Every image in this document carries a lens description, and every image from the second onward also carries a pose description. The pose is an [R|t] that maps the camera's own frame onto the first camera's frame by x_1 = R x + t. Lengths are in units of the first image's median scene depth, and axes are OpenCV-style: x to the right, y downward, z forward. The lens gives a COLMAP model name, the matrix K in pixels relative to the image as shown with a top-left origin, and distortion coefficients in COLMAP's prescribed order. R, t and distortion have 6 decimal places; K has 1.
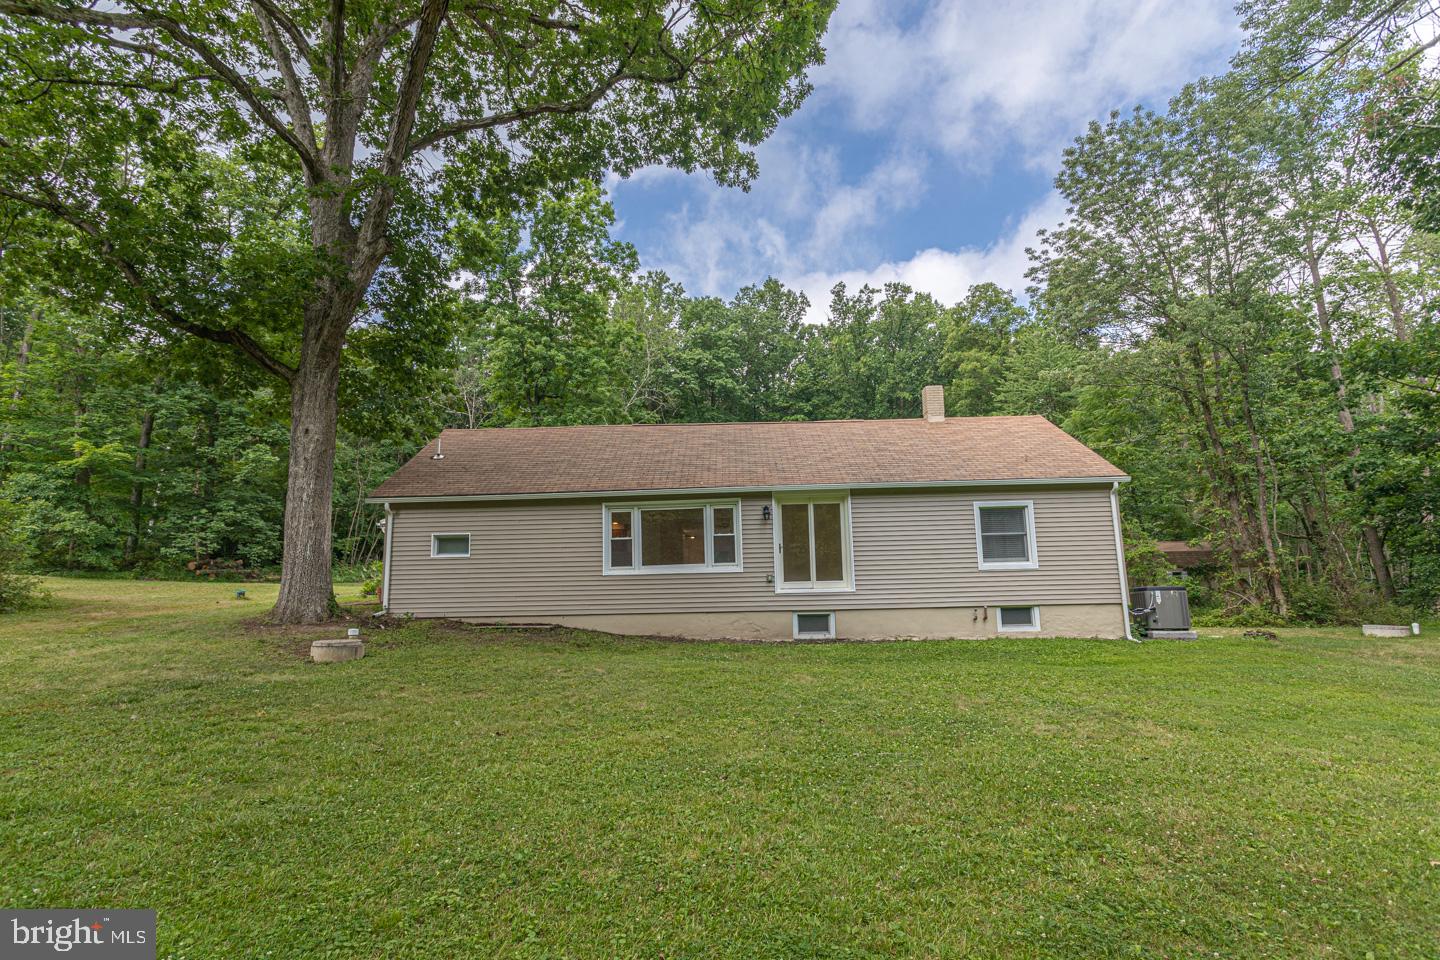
lens RADIAL K [[688.3, 0, 719.7], [0, 688.3, 481.5], [0, 0, 1]] dist [-0.001346, 0.004389]
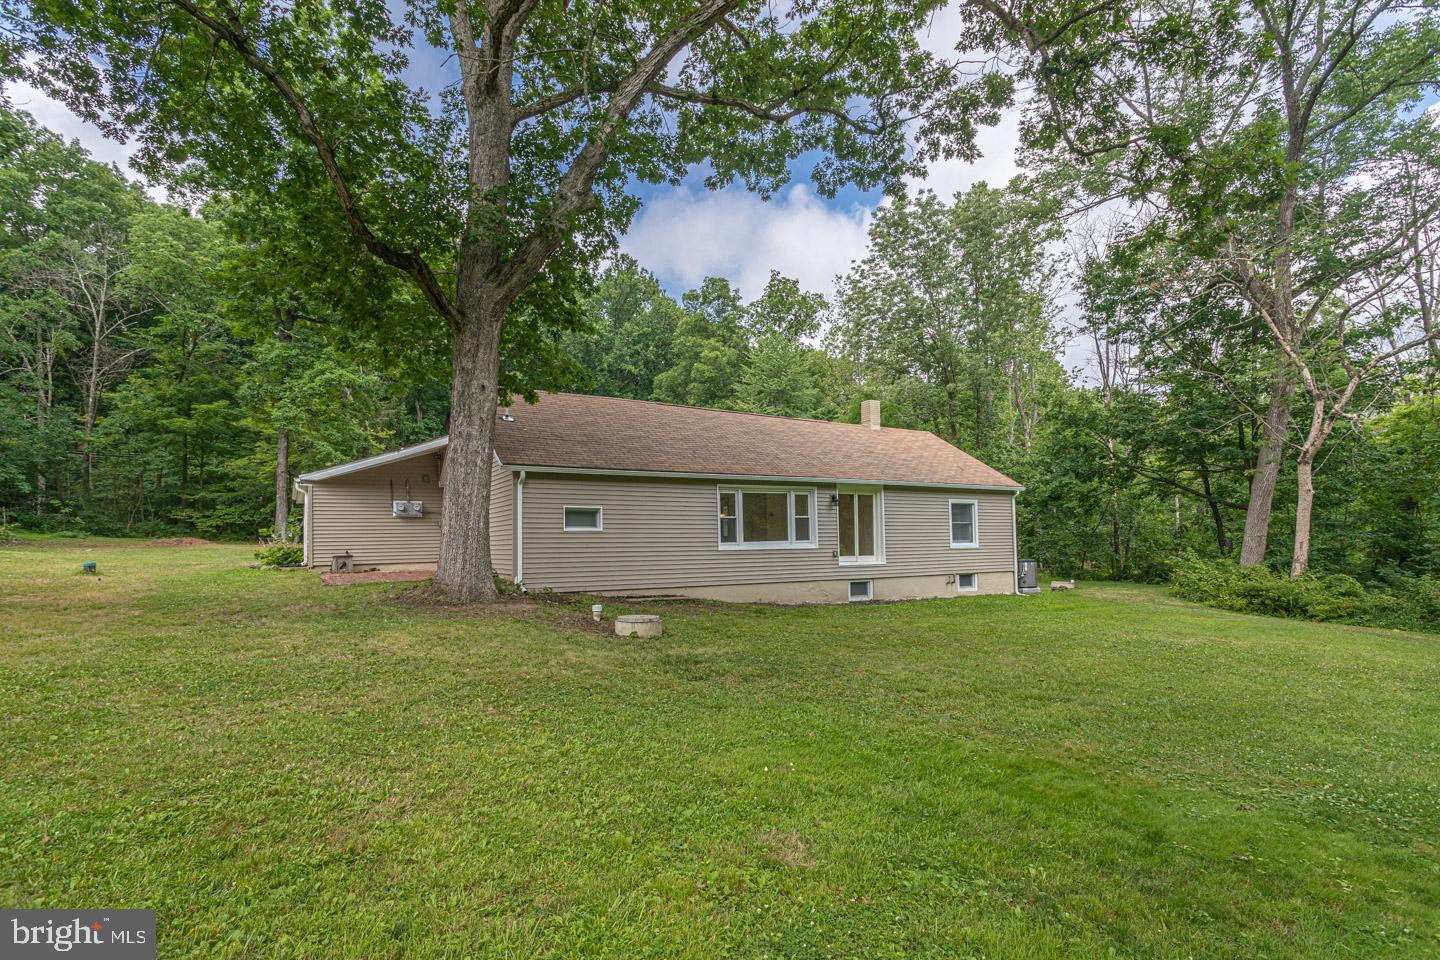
lens RADIAL K [[688.3, 0, 770.6], [0, 688.3, 512.3], [0, 0, 1]] dist [-0.001346, 0.004389]
pose [[0.835833, 0.037442, 0.547706, -0.690401], [-0.089595, 0.993599, 0.068803, -0.007147], [-0.541624, -0.106580, 0.833837, 0.042065]]
